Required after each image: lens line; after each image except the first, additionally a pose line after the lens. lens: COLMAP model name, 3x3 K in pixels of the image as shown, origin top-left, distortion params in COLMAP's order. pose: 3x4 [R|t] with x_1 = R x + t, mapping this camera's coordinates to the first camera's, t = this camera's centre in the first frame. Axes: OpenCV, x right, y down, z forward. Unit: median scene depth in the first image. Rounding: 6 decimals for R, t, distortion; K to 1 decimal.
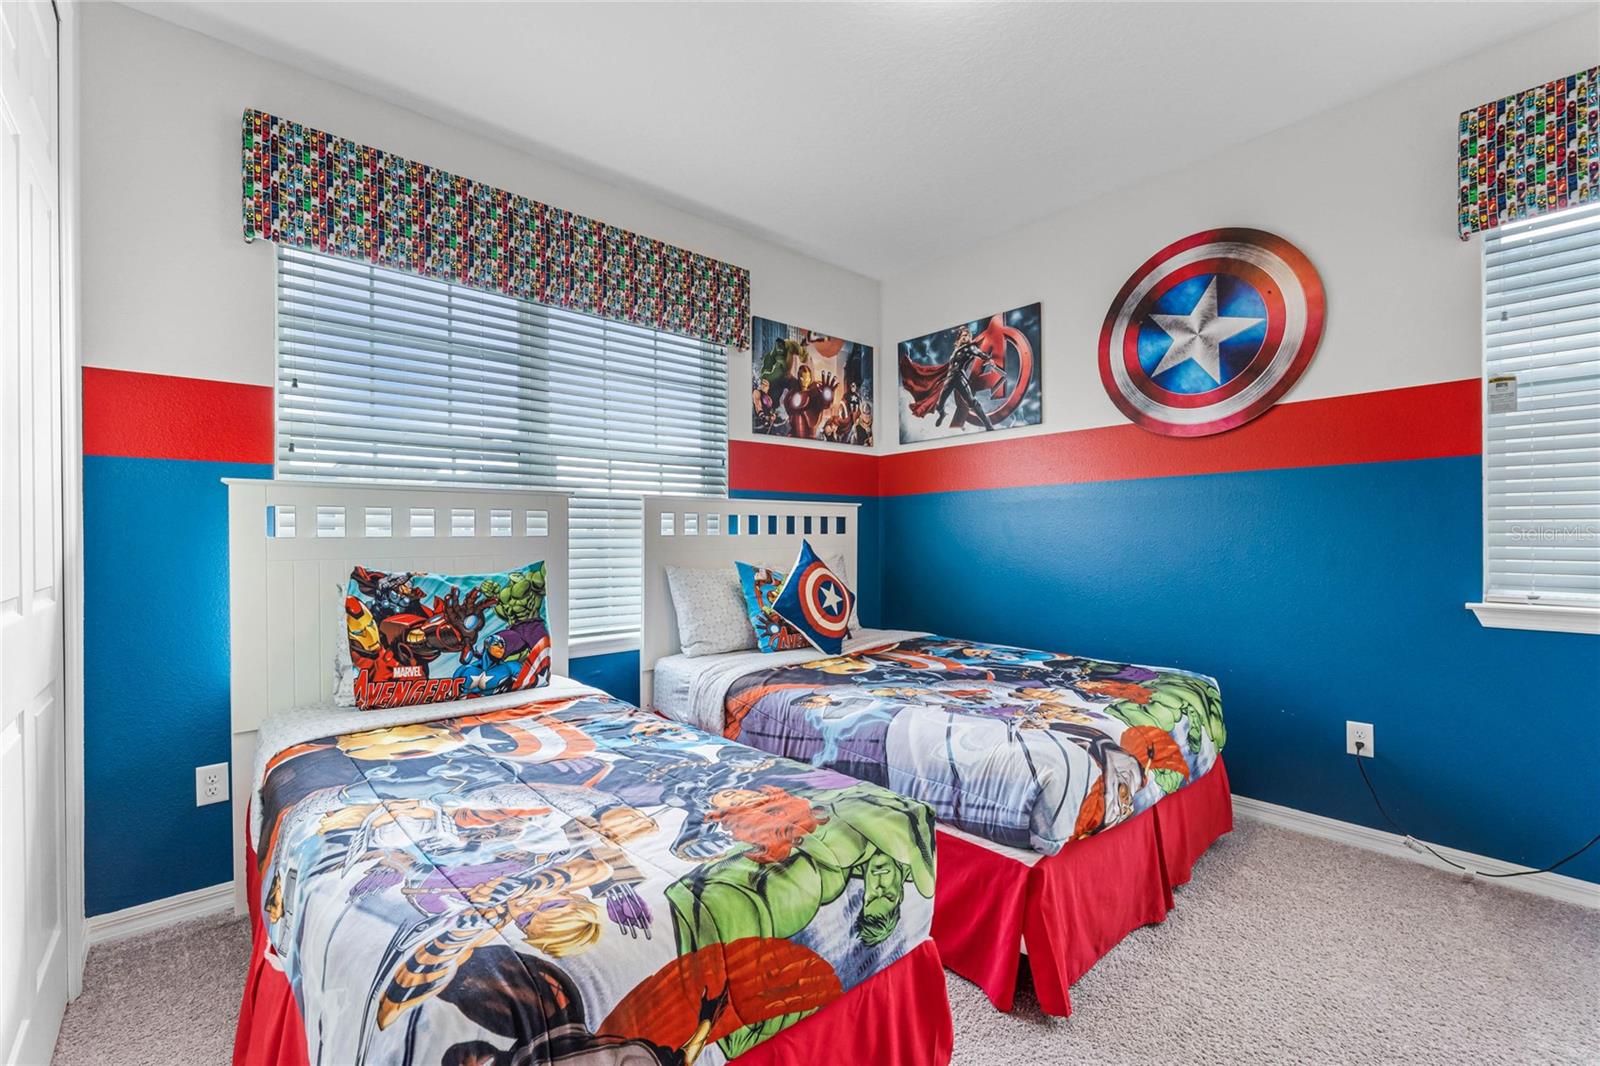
lens RADIAL K [[670.7, 0, 800.0], [0, 670.7, 533.0], [0, 0, 1]] dist [0.000079, 0.000071]
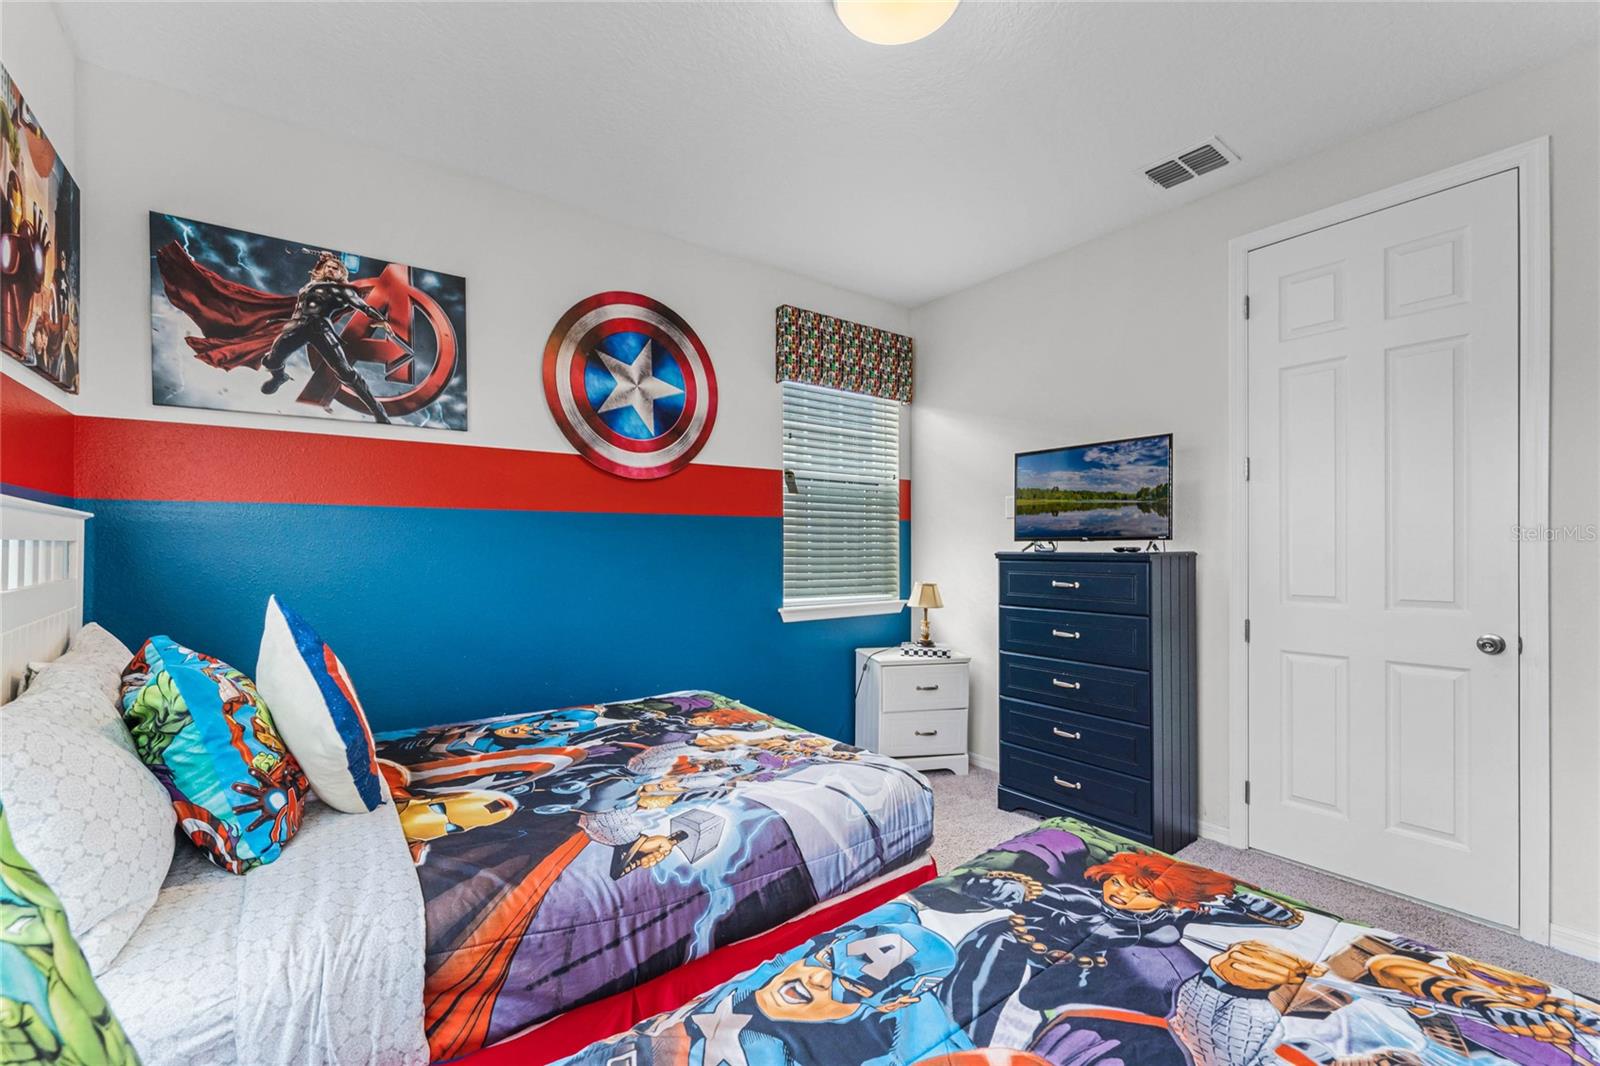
lens RADIAL K [[672.8, 0, 801.4], [0, 672.8, 547.0], [0, 0, 1]] dist [-0.002911, -0.000322]
pose [[0.080646, 0.006927, 0.996719, -0.462512], [-0.003803, 0.999971, -0.006642, -0.025143], [-0.996736, -0.003255, 0.080670, 0.619177]]
